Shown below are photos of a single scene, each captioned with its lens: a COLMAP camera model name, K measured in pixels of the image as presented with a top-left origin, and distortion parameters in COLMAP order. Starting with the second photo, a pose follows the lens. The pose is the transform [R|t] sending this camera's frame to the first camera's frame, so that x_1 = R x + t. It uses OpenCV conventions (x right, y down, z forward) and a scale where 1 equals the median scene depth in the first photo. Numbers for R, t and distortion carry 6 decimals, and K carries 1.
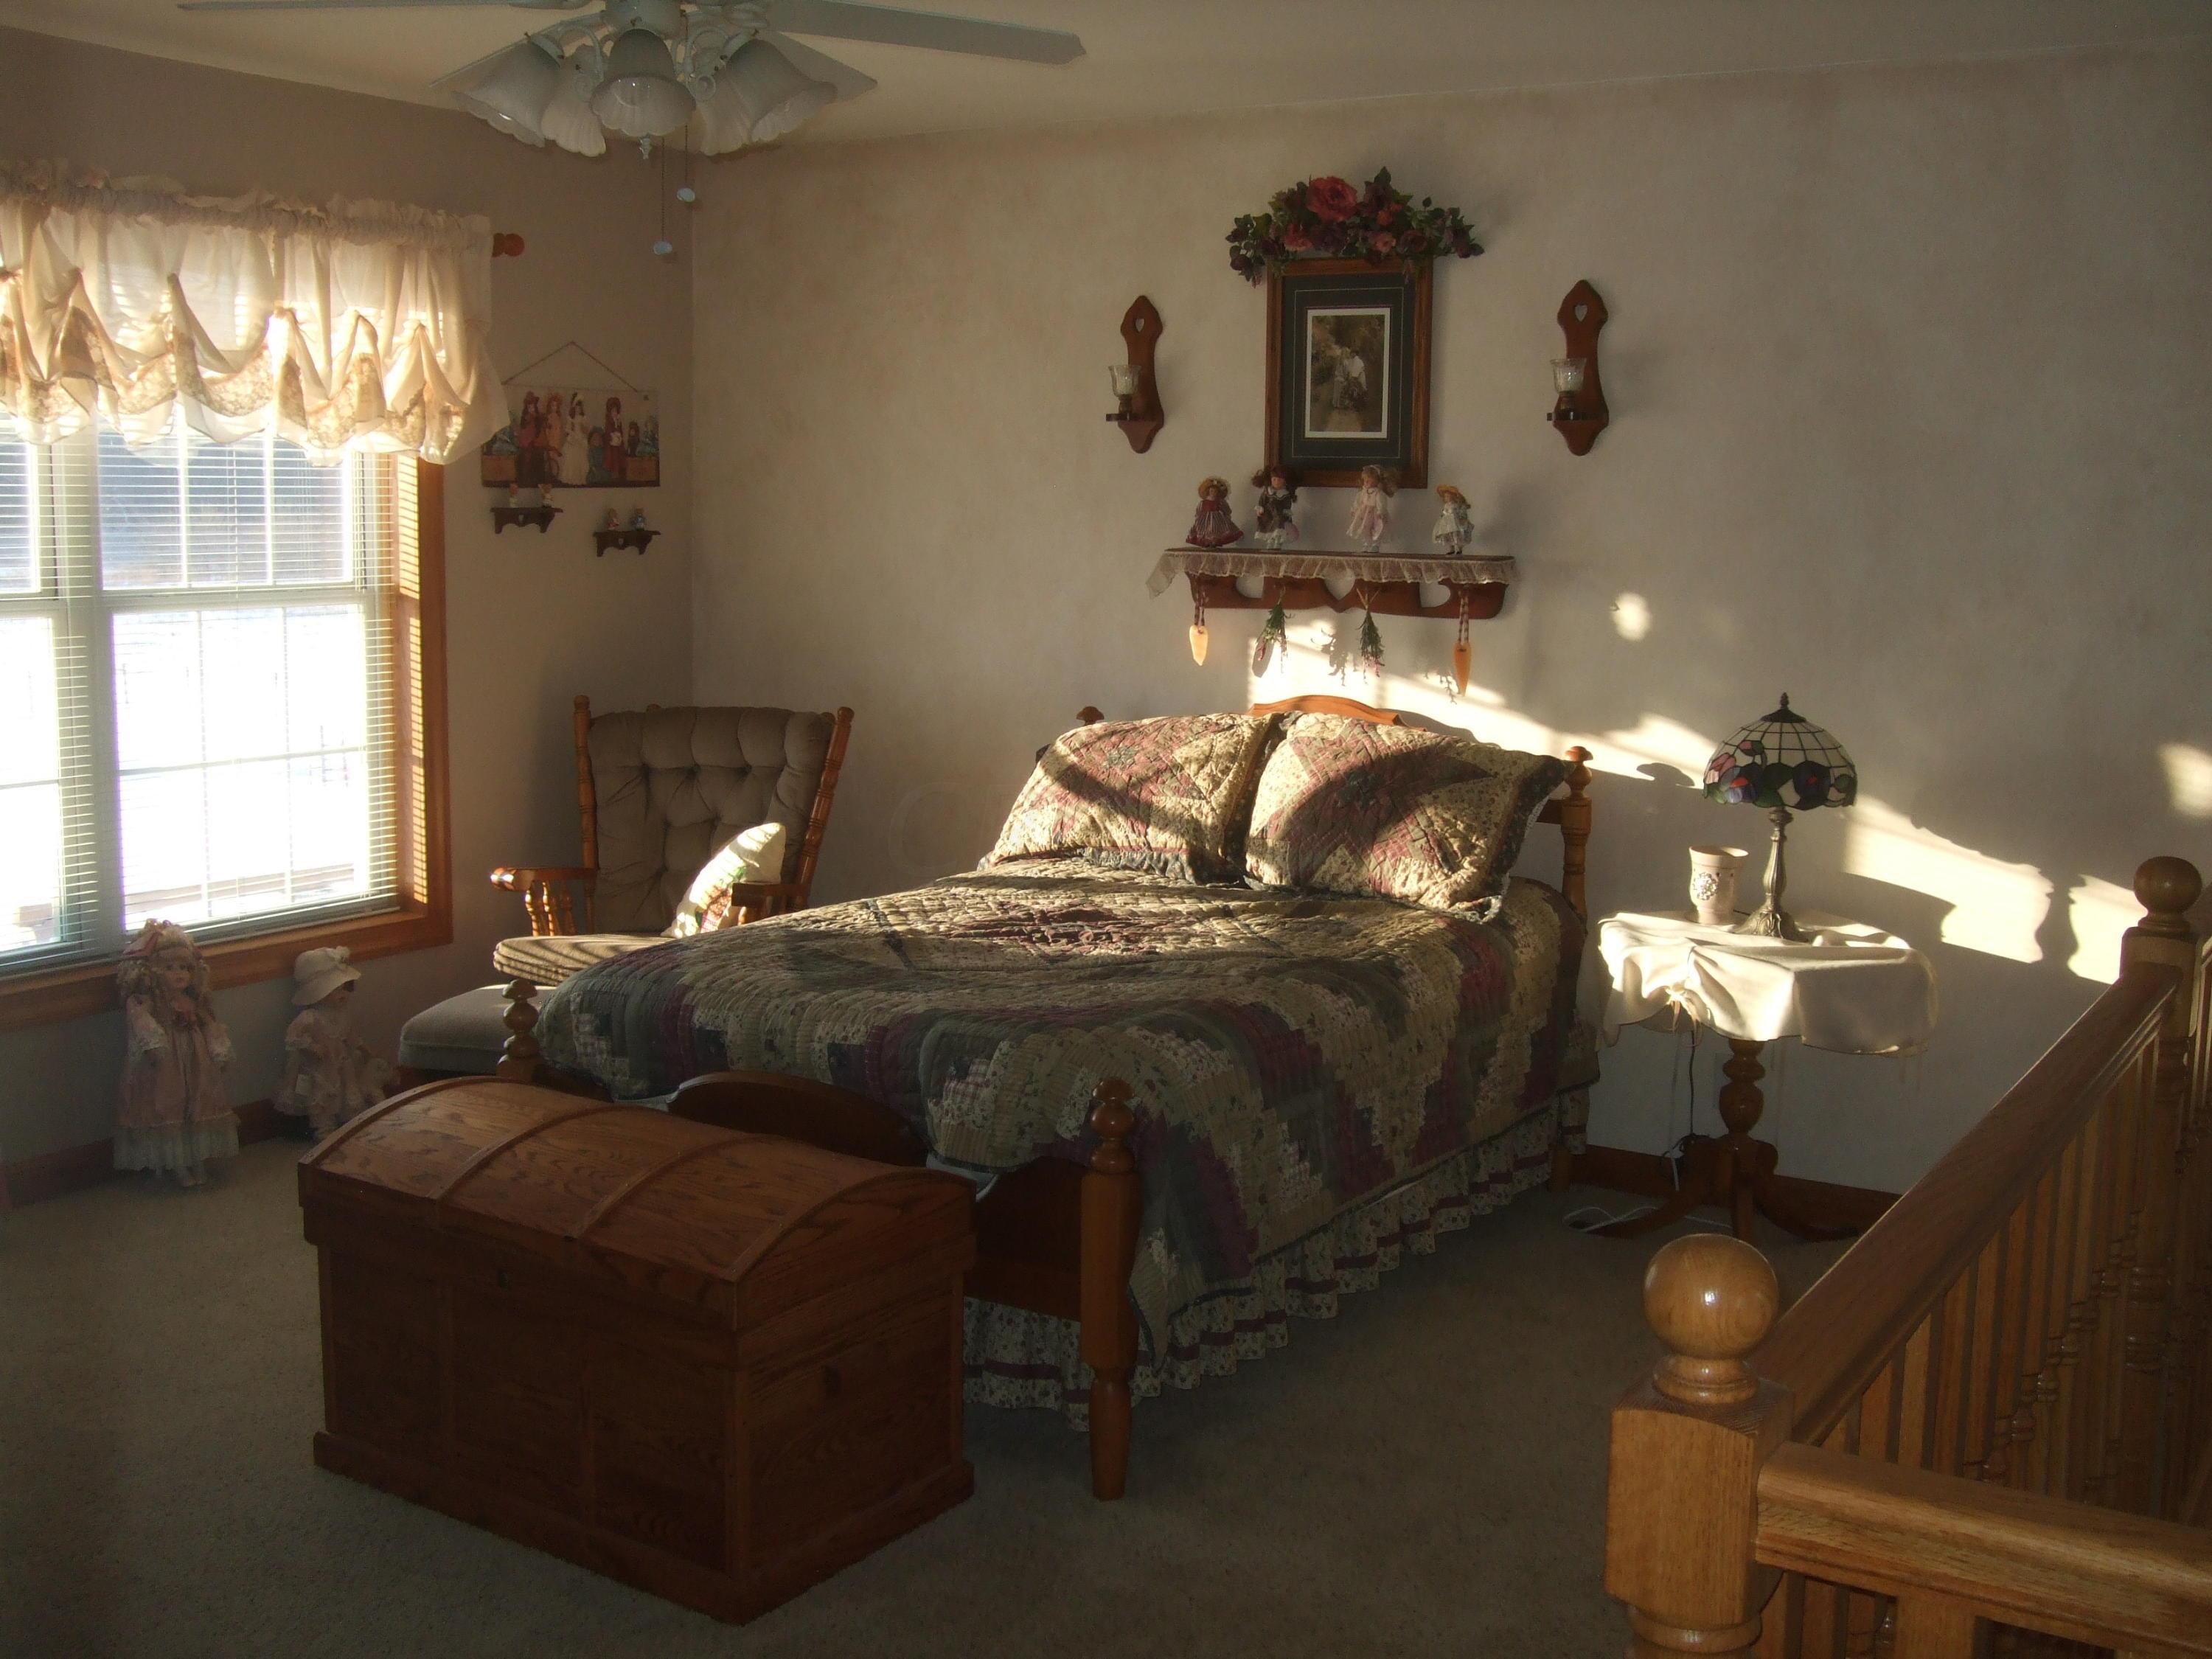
lens RADIAL K [[2387.5, 0, 1110.0], [0, 2387.5, 858.2], [0, 0, 1]] dist [-0.110446, 0.140739]
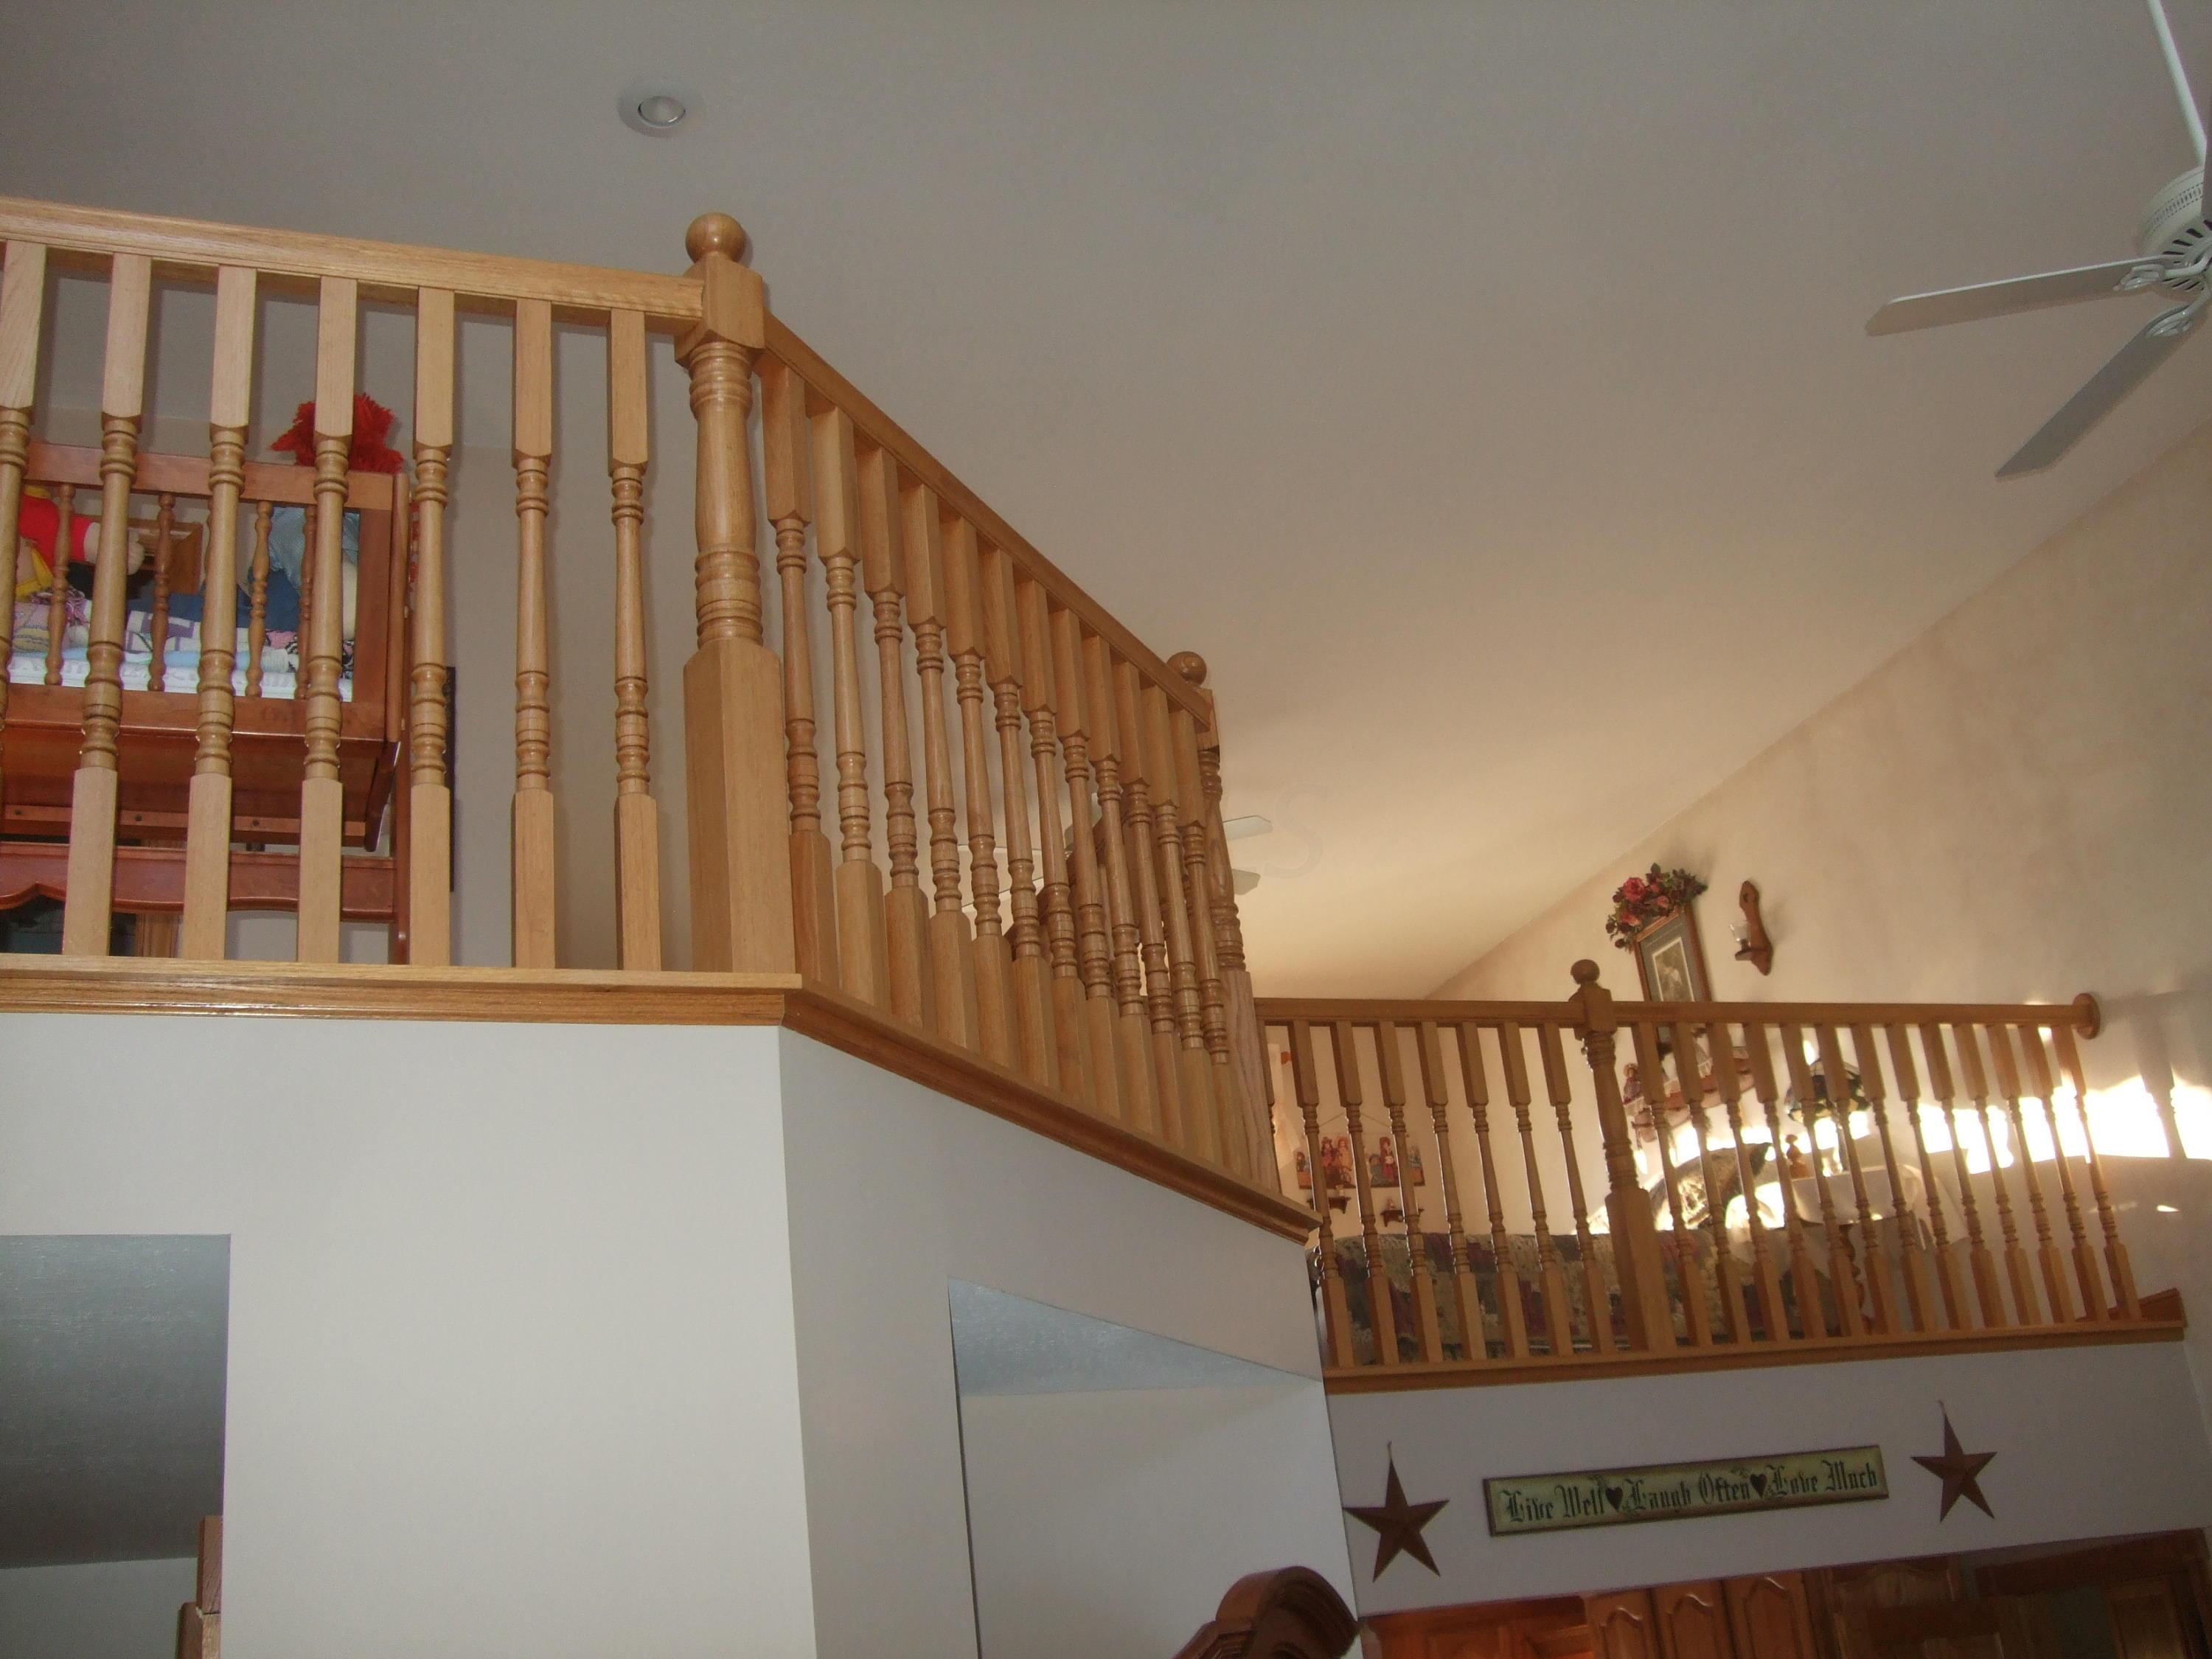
lens RADIAL K [[2387.5, 0, 1110.0], [0, 2387.5, 858.2], [0, 0, 1]] dist [-0.110446, 0.140739]
pose [[0.777489, -0.321528, -0.540491, 0.735139], [0.022383, 0.873031, -0.487151, 0.540747], [0.628498, 0.366657, 0.685969, -0.455356]]
